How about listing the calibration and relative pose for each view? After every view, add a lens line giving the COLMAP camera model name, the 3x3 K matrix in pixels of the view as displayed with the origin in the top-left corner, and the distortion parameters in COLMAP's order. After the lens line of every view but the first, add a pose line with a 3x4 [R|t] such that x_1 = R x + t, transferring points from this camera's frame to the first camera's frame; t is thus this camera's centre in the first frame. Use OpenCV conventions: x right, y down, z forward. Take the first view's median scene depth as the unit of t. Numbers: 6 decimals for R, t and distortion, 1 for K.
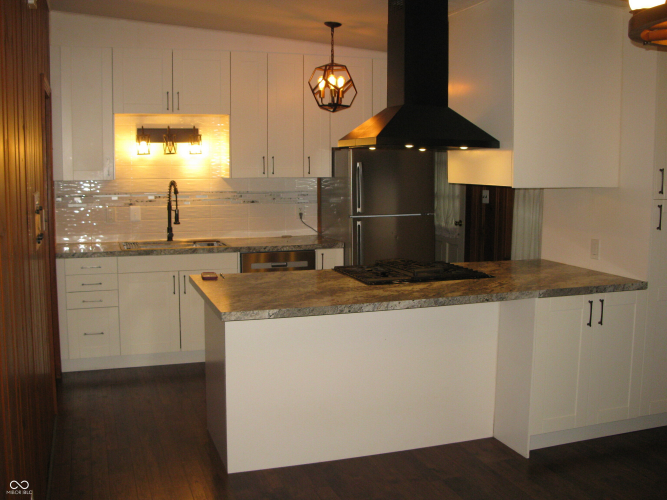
lens RADIAL K [[707.3, 0, 333.5], [0, 707.3, 250.0], [0, 0, 1]] dist [-0.241971, 0.291610]
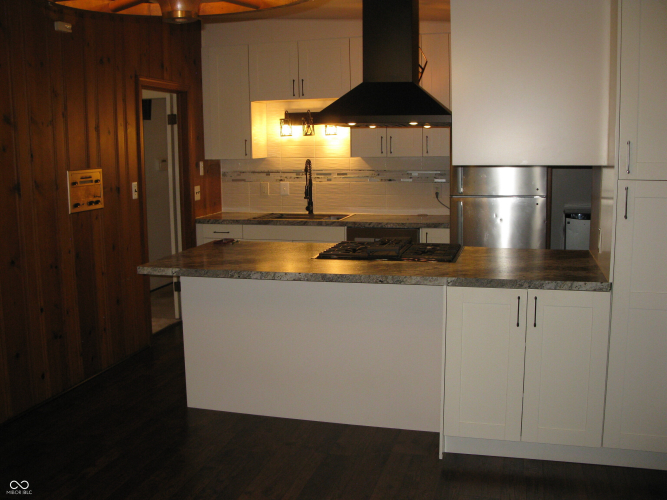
lens RADIAL K [[707.3, 0, 333.5], [0, 707.3, 250.0], [0, 0, 1]] dist [-0.241971, 0.291610]
pose [[0.824158, 0.068942, -0.562148, 0.440139], [-0.054161, 0.997608, 0.042942, -0.006130], [0.563764, -0.004944, 0.825921, 0.099413]]
